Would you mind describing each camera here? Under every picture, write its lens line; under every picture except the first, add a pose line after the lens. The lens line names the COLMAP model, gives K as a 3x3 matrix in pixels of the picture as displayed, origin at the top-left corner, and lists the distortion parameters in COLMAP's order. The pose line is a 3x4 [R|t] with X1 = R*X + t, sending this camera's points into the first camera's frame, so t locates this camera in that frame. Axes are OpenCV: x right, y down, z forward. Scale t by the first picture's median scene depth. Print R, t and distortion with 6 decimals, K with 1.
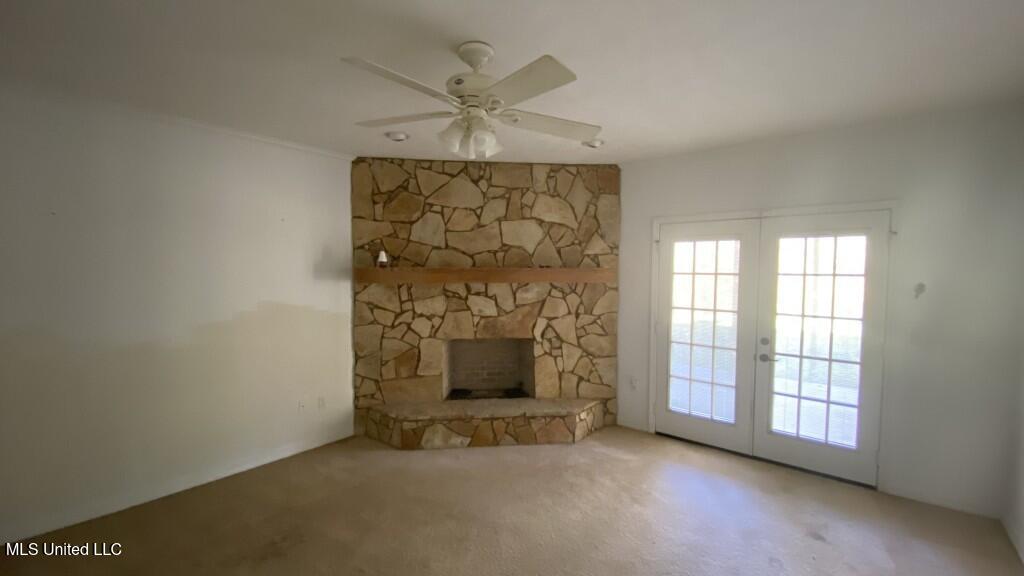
lens RADIAL K [[424.0, 0, 509.0], [0, 424.0, 284.5], [0, 0, 1]] dist [0.000350, -0.000036]
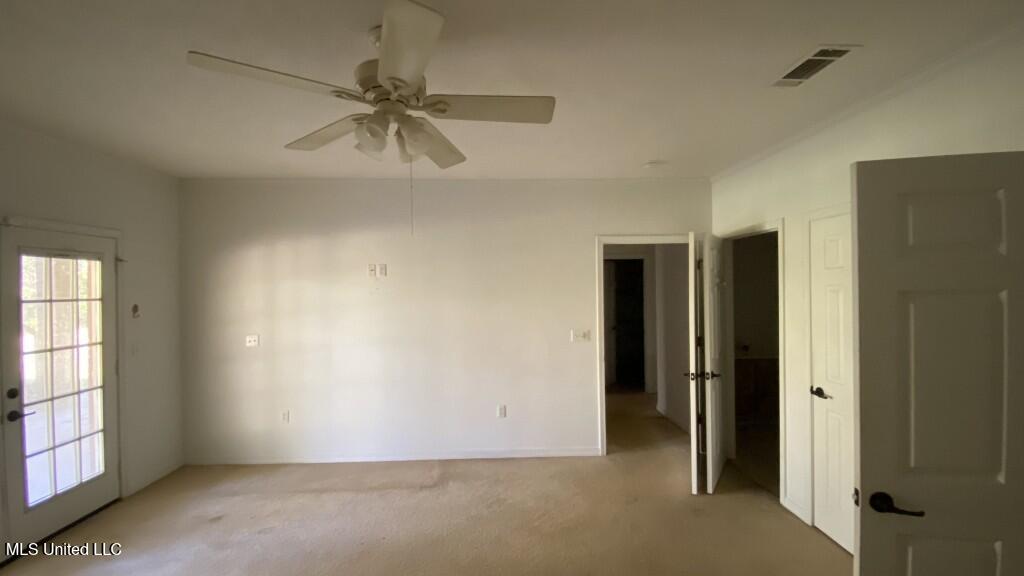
lens RADIAL K [[424.0, 0, 511.4], [0, 424.0, 289.9], [0, 0, 1]] dist [0.000350, -0.000036]
pose [[-0.629604, 0.001219, 0.776915, -0.548389], [0.050723, 0.997930, 0.039539, -0.033155], [-0.775258, 0.064301, -0.628363, 0.828728]]
